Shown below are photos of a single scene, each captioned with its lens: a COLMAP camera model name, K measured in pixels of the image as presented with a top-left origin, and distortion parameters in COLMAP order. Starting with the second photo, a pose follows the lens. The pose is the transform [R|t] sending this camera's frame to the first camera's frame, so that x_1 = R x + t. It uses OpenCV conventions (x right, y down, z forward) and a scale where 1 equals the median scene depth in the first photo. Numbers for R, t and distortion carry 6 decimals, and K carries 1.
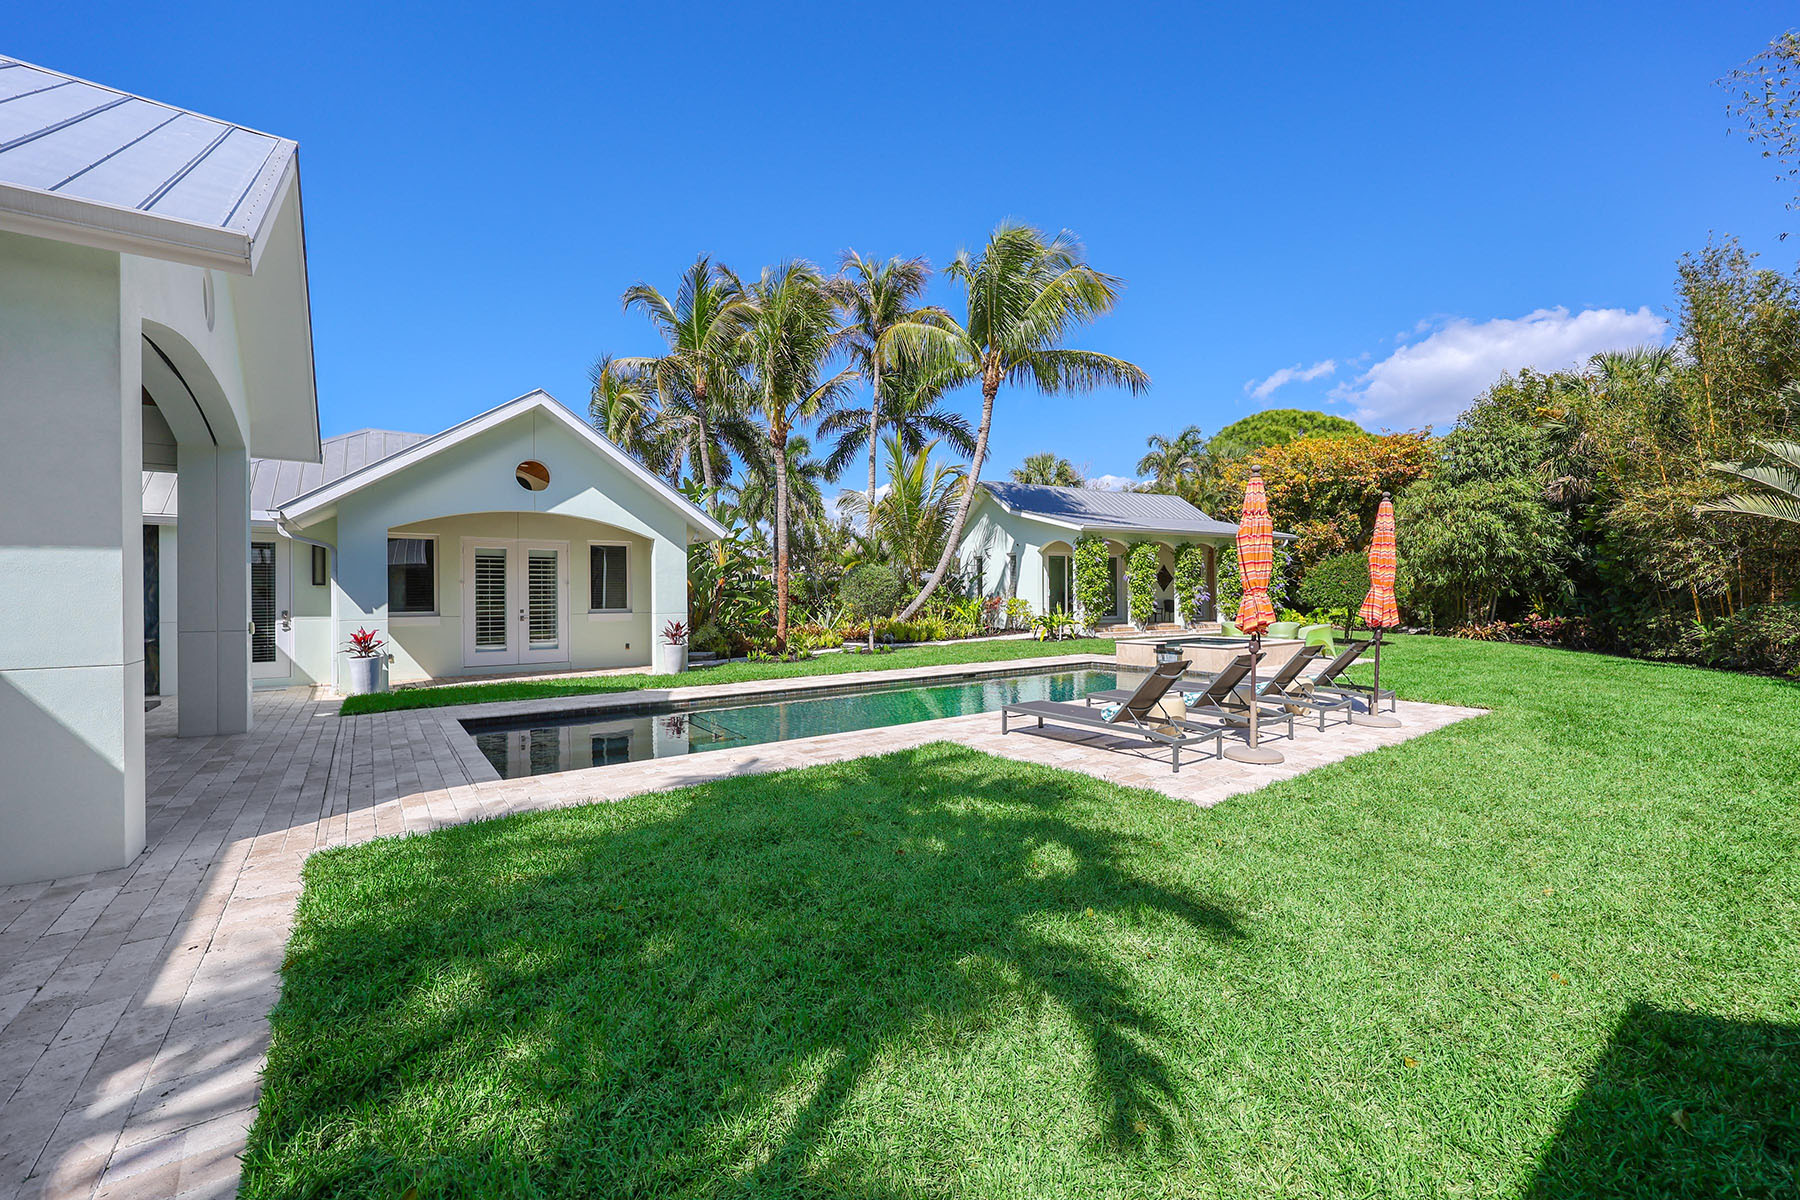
lens RADIAL K [[720.9, 0, 895.6], [0, 720.9, 602.7], [0, 0, 1]] dist [-0.000189, 0.000023]
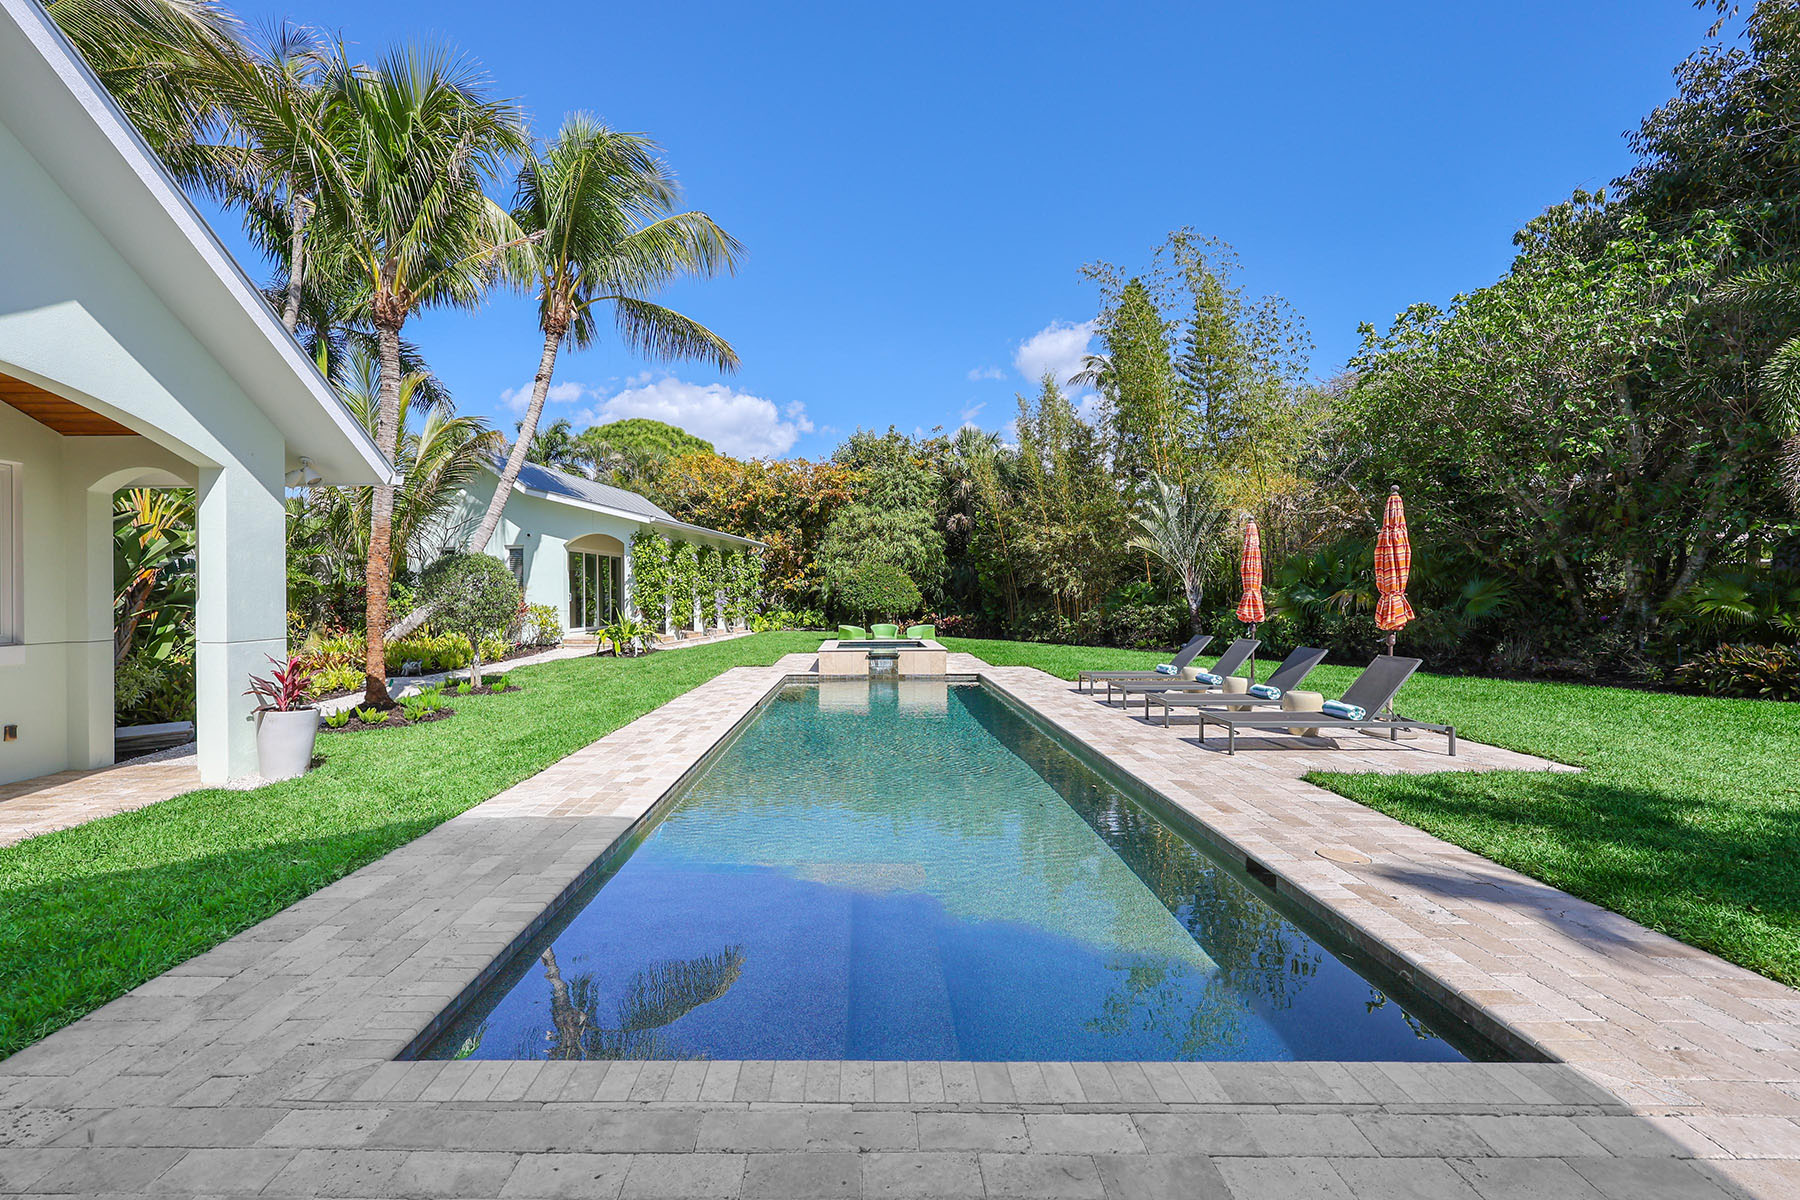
lens RADIAL K [[737.6, 0, 844.9], [0, 737.6, 600.2], [0, 0, 1]] dist [0.000845, 0.000274]
pose [[0.612412, -0.002045, 0.790536, -0.264580], [0.014212, 0.999864, -0.008423, 0.000469], [-0.790411, 0.016393, 0.612357, 0.269881]]
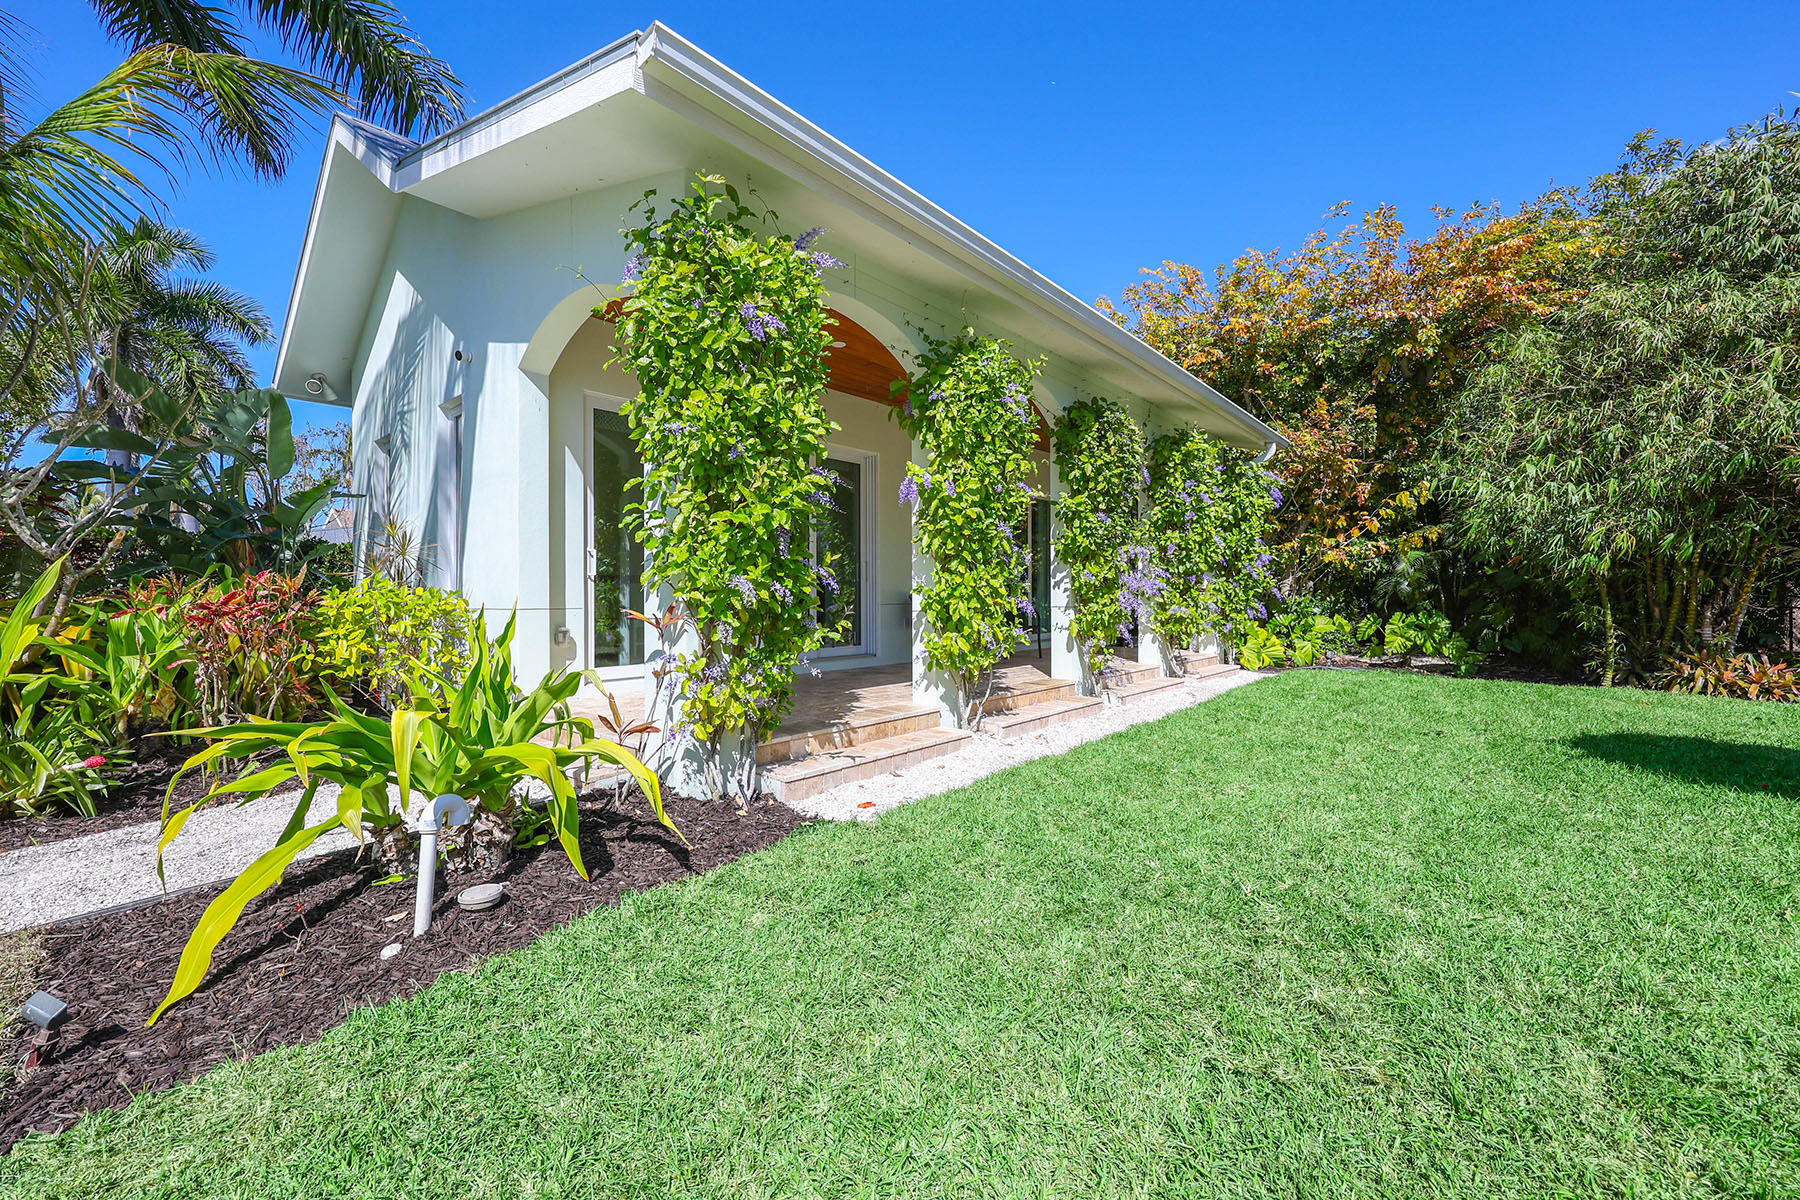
lens RADIAL K [[720.9, 0, 895.6], [0, 720.9, 602.7], [0, 0, 1]] dist [-0.000189, 0.000023]
pose [[0.933663, -0.001807, 0.358149, 0.234227], [0.005010, 0.999955, -0.008017, 0.001313], [-0.358118, 0.009279, 0.933630, 0.787066]]
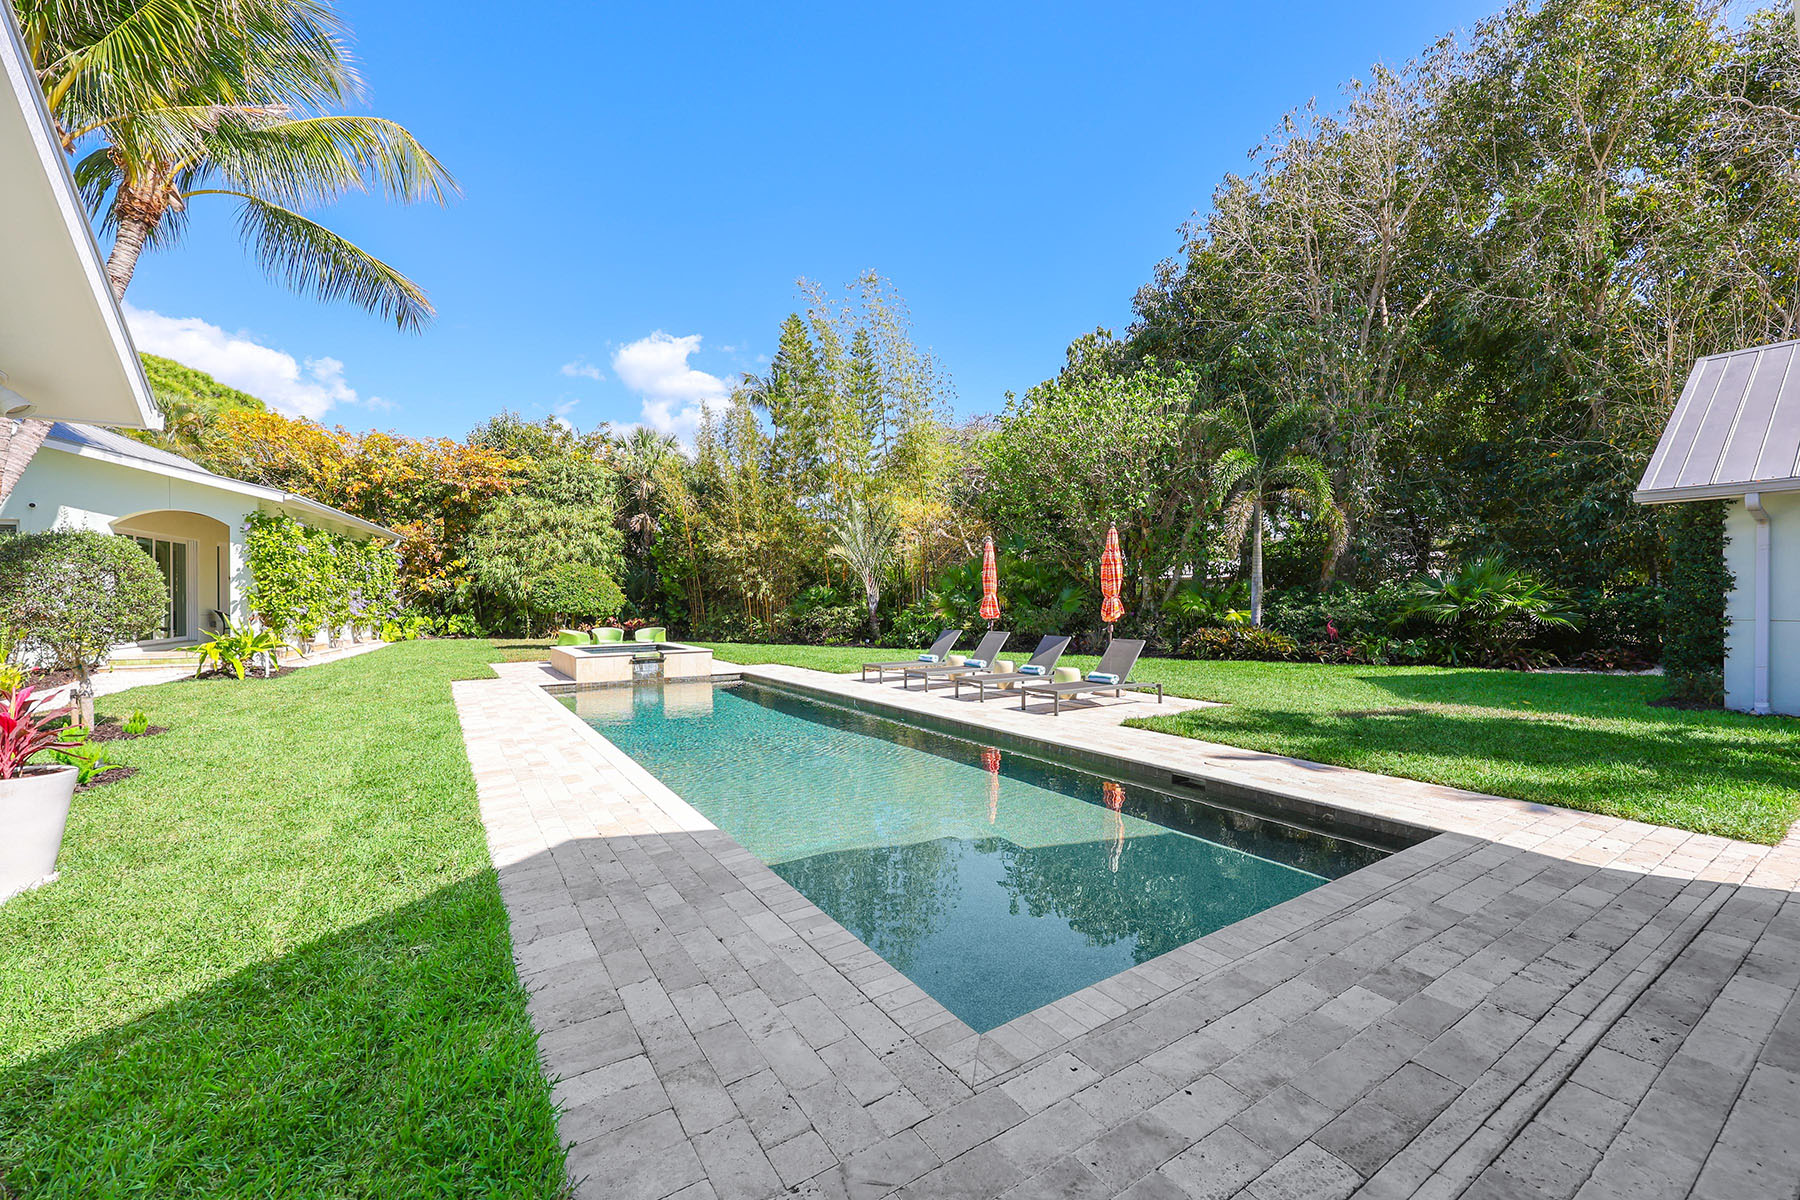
lens RADIAL K [[720.9, 0, 895.6], [0, 720.9, 602.7], [0, 0, 1]] dist [-0.000189, 0.000023]
pose [[0.062973, -0.001127, 0.998015, -0.324198], [0.017953, 0.999839, -0.000003, -0.000132], [-0.997854, 0.017917, 0.062983, 0.382063]]
